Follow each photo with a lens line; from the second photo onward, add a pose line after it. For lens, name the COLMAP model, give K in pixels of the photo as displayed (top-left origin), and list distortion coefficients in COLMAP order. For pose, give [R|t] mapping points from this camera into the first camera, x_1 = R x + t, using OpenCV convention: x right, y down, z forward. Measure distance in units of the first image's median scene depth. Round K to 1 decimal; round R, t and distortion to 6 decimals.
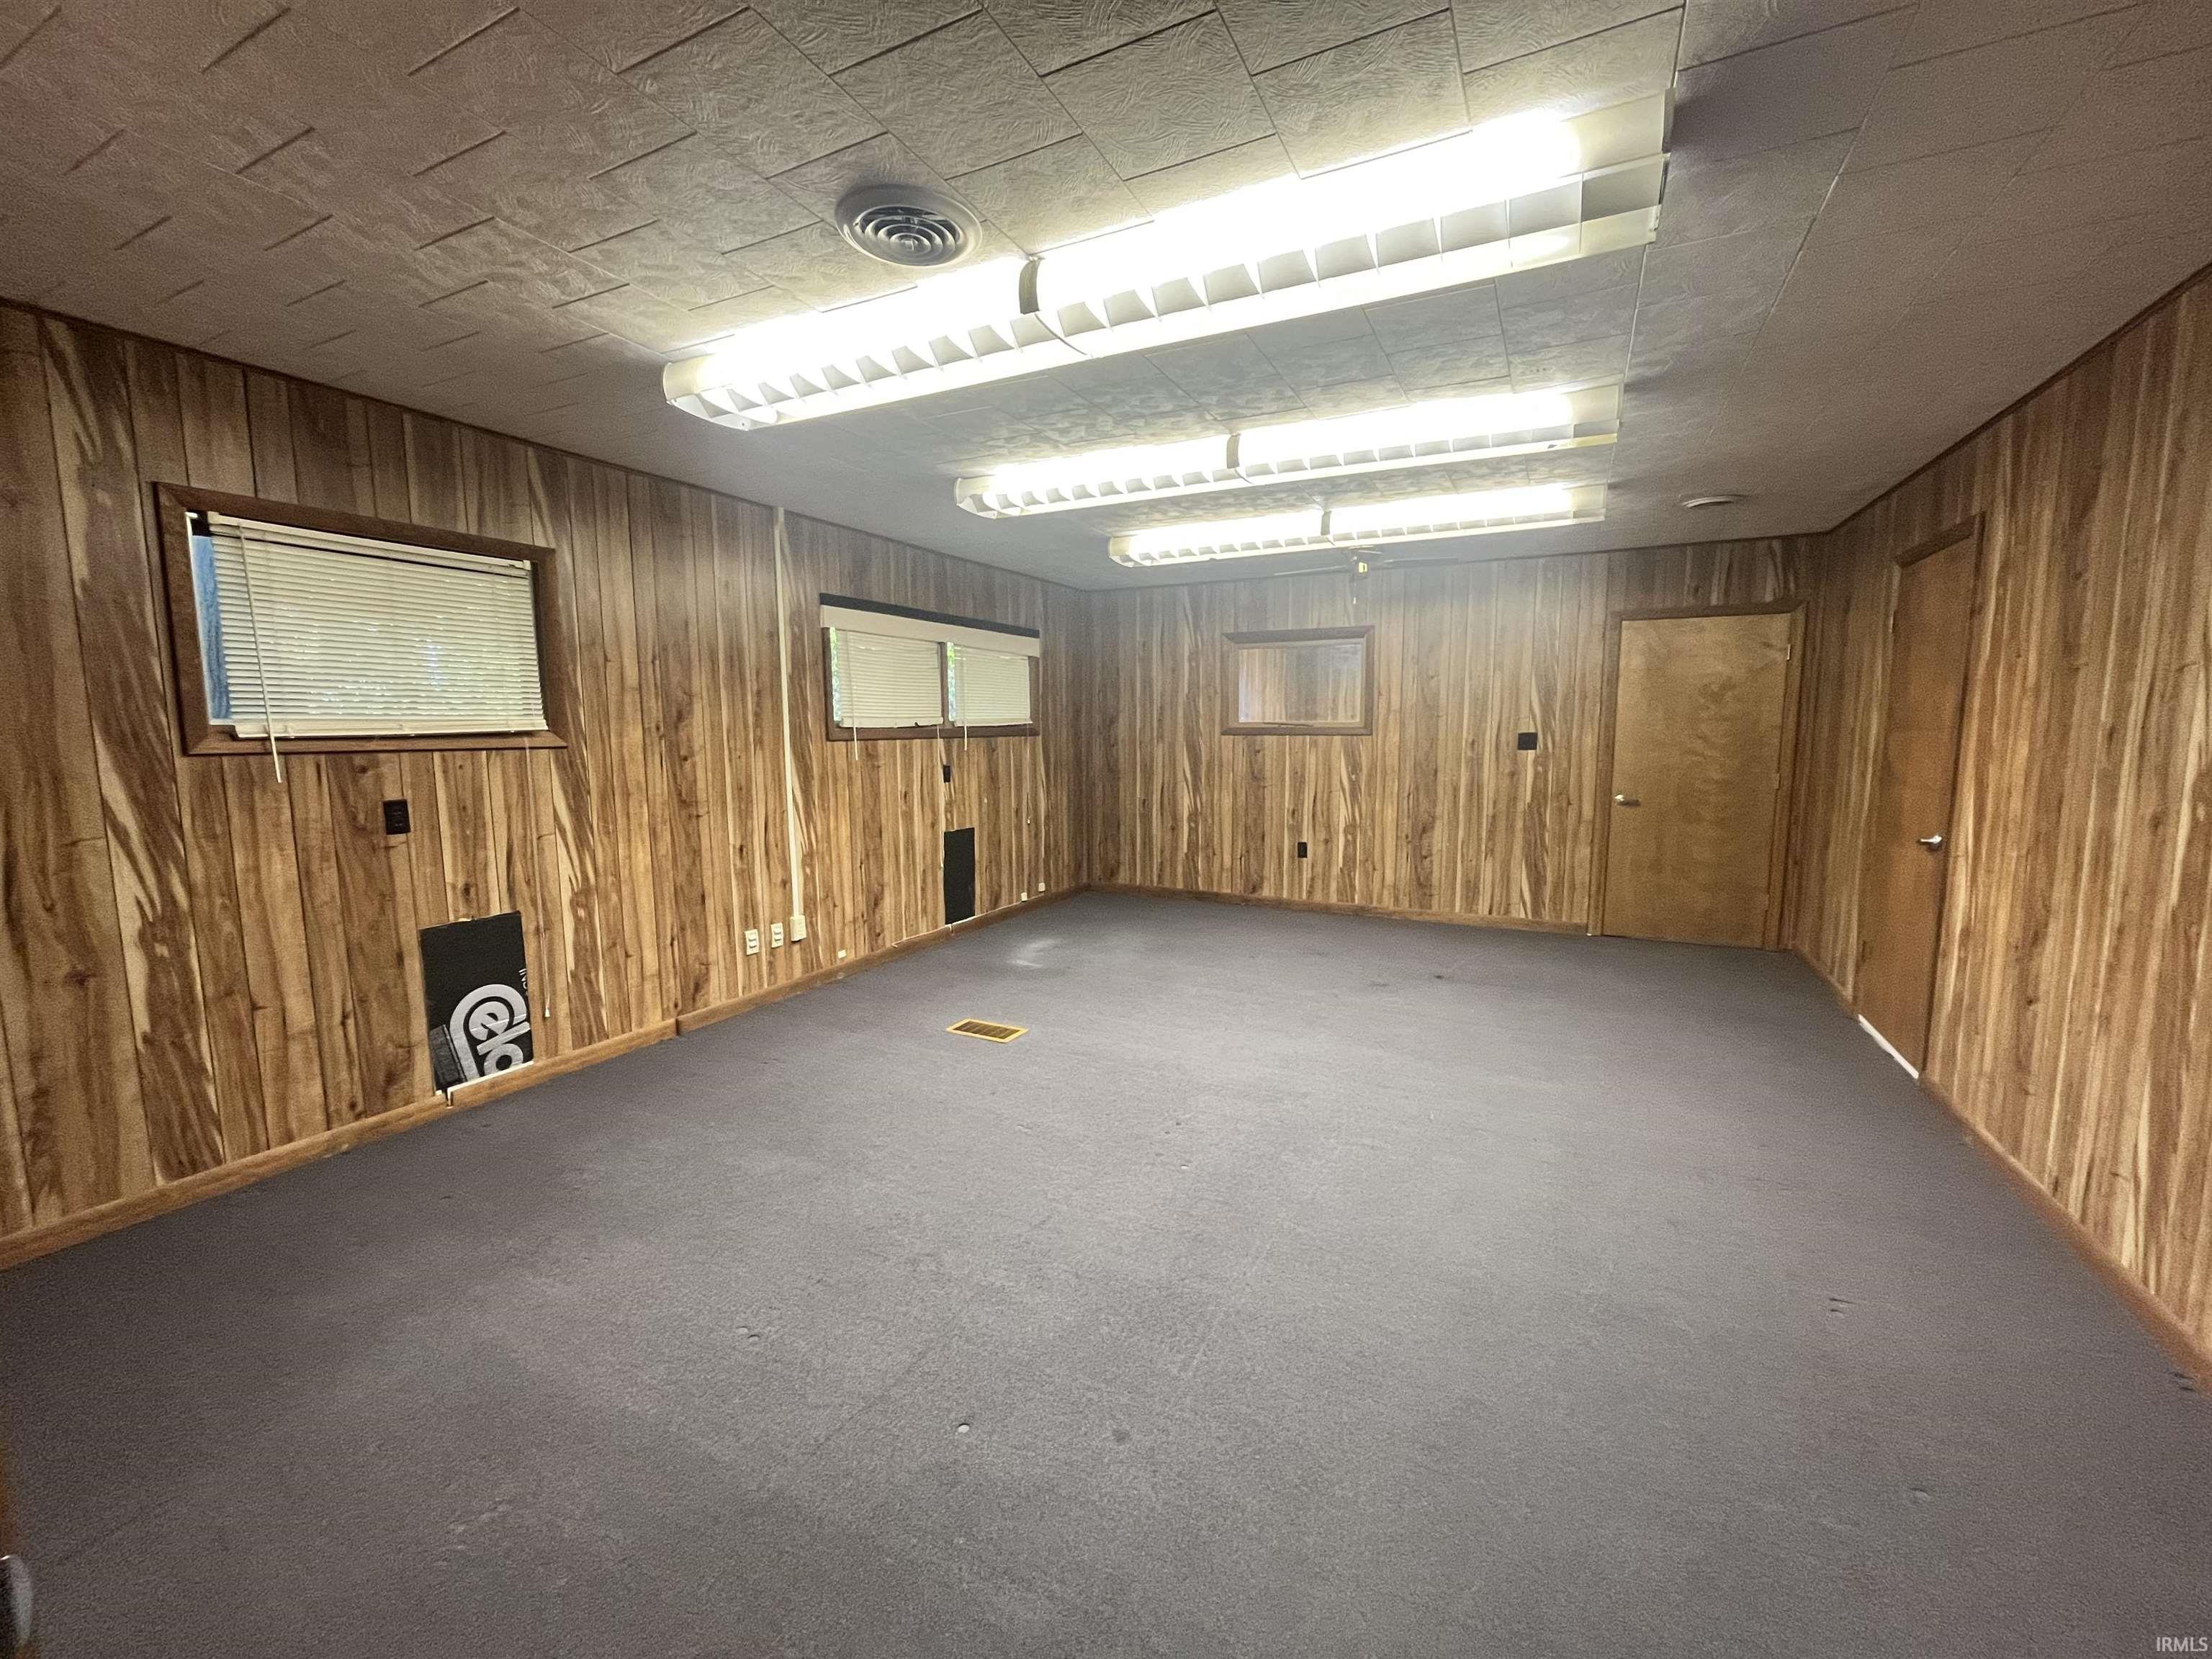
lens RADIAL K [[895.6, 0, 1129.4], [0, 895.6, 832.6], [0, 0, 1]] dist [0.000931, 0.000006]
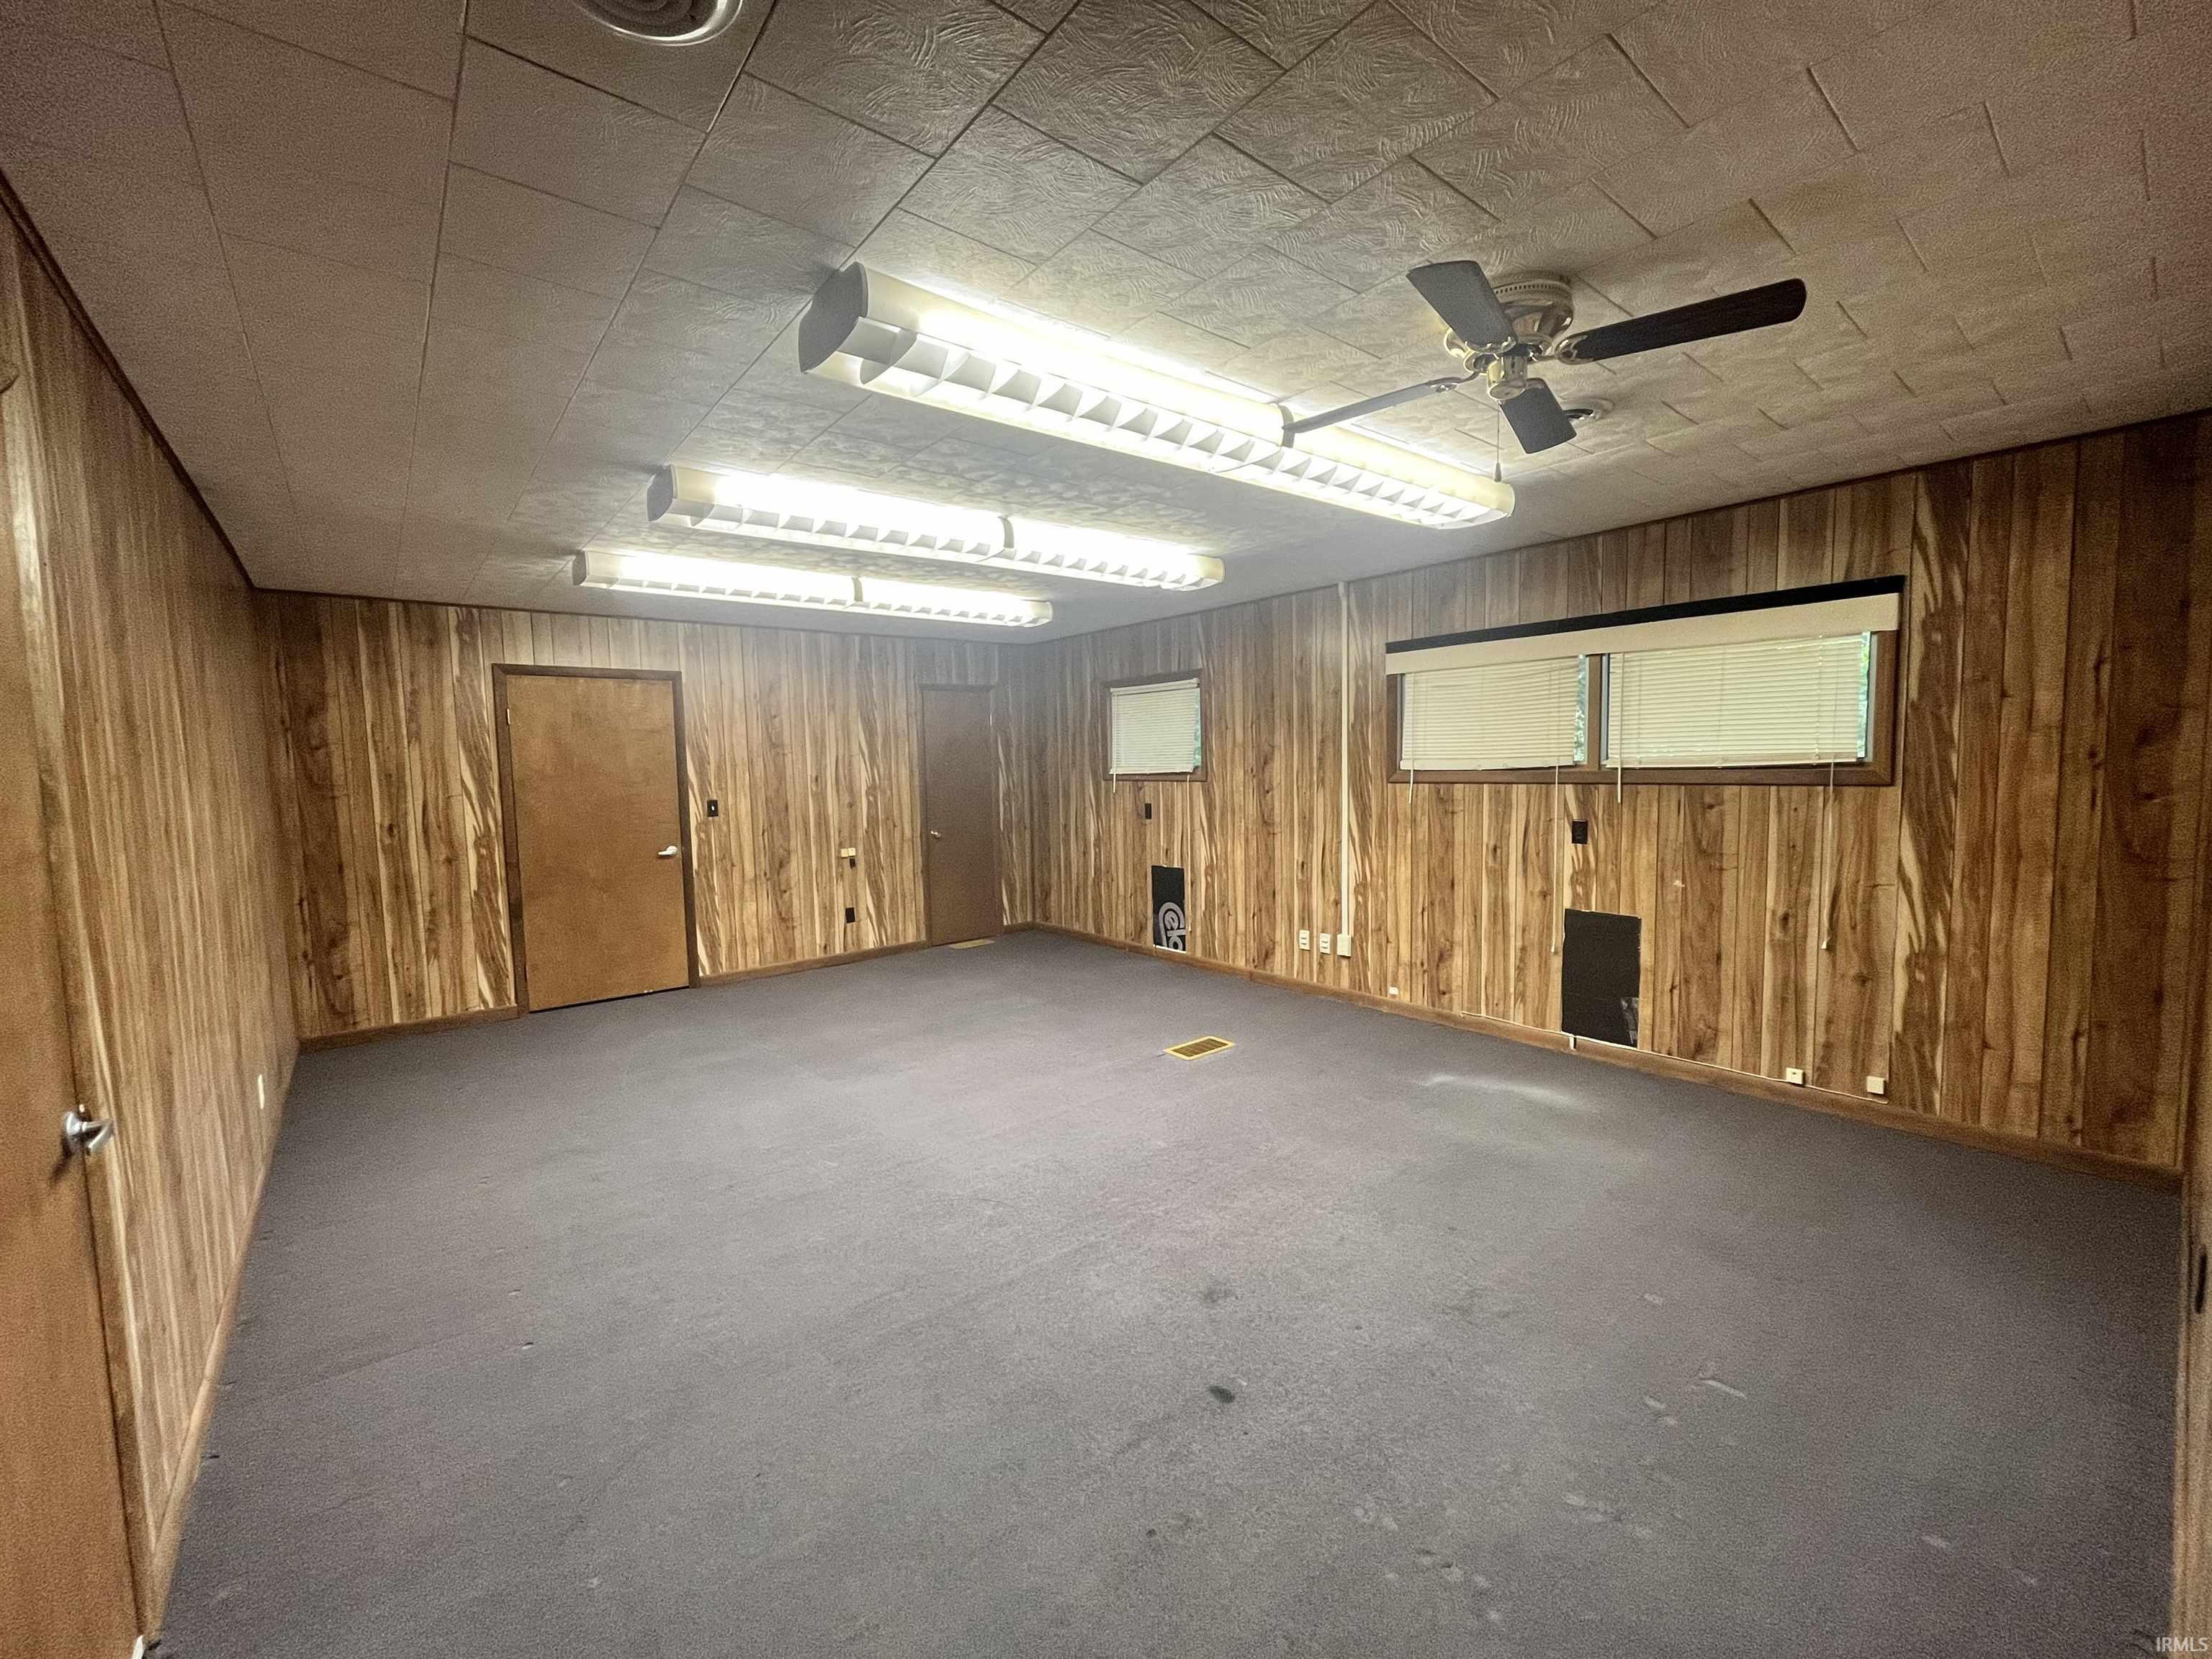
lens RADIAL K [[895.6, 0, 1129.4], [0, 895.6, 832.6], [0, 0, 1]] dist [0.000931, 0.000006]
pose [[-0.394985, 0.071810, -0.915877, 0.771299], [-0.101333, 0.987452, 0.121123, -0.145450], [0.913082, 0.140650, -0.382752, 1.169287]]
